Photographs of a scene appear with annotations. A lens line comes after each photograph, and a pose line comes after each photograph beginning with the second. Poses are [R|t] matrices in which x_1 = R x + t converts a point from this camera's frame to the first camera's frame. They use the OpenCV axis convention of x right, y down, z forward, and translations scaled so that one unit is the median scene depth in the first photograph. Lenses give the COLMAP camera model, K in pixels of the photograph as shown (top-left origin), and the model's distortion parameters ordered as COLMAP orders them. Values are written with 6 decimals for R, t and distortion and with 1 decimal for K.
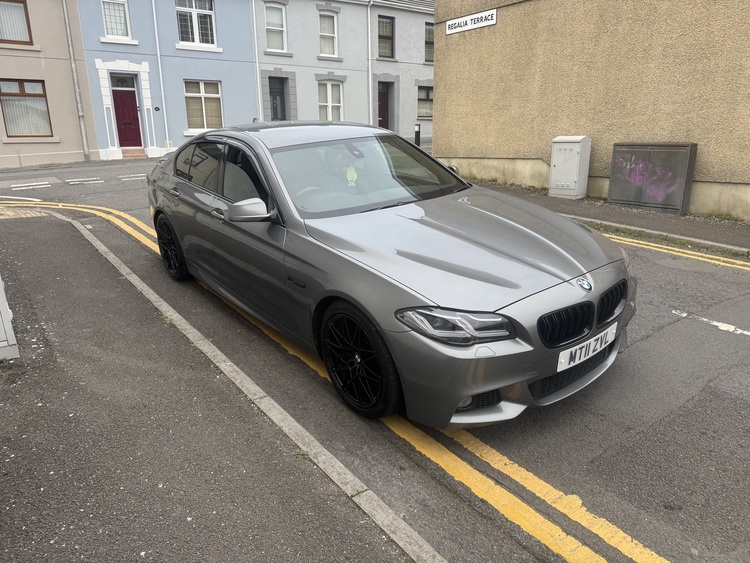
lens RADIAL K [[516.6, 0, 362.3], [0, 516.6, 291.9], [0, 0, 1]] dist [0.023429, -0.031509]
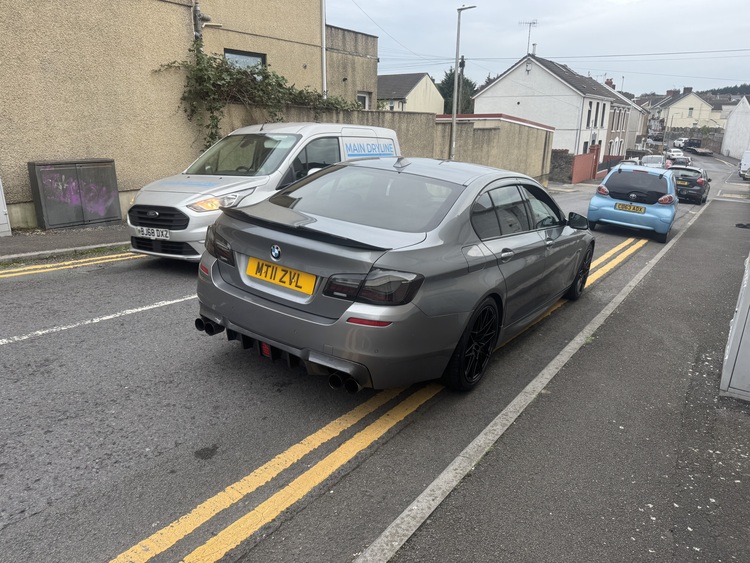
lens RADIAL K [[516.6, 0, 375.6], [0, 516.6, 303.0], [0, 0, 1]] dist [0.023429, -0.031509]
pose [[-0.320916, -0.298435, 0.898860, -0.262768], [0.265801, 0.882538, 0.387913, -0.125031], [-0.909045, 0.363405, -0.203896, 0.350323]]
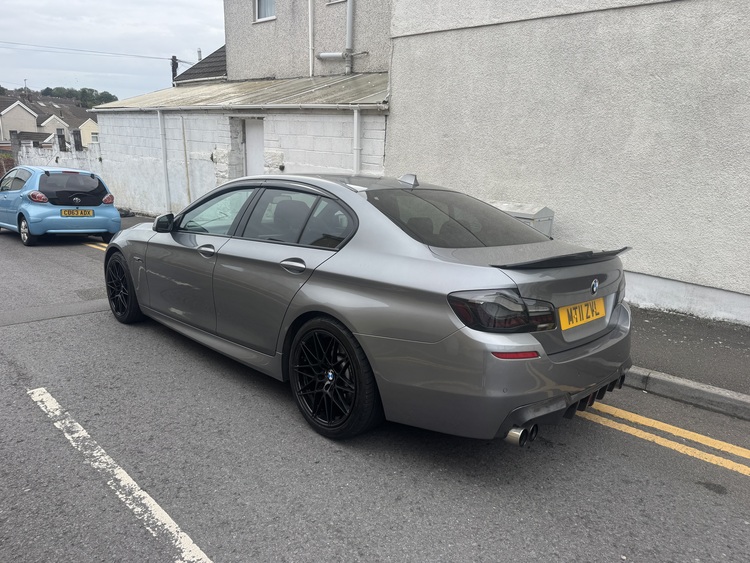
lens RADIAL K [[516.6, 0, 378.6], [0, 516.6, 279.2], [0, 0, 1]] dist [0.023429, -0.031509]
pose [[-0.986289, 0.022101, -0.163538, -0.011871], [-0.068681, 0.846114, 0.528559, -0.160214], [0.150053, 0.532544, -0.832995, 0.454850]]
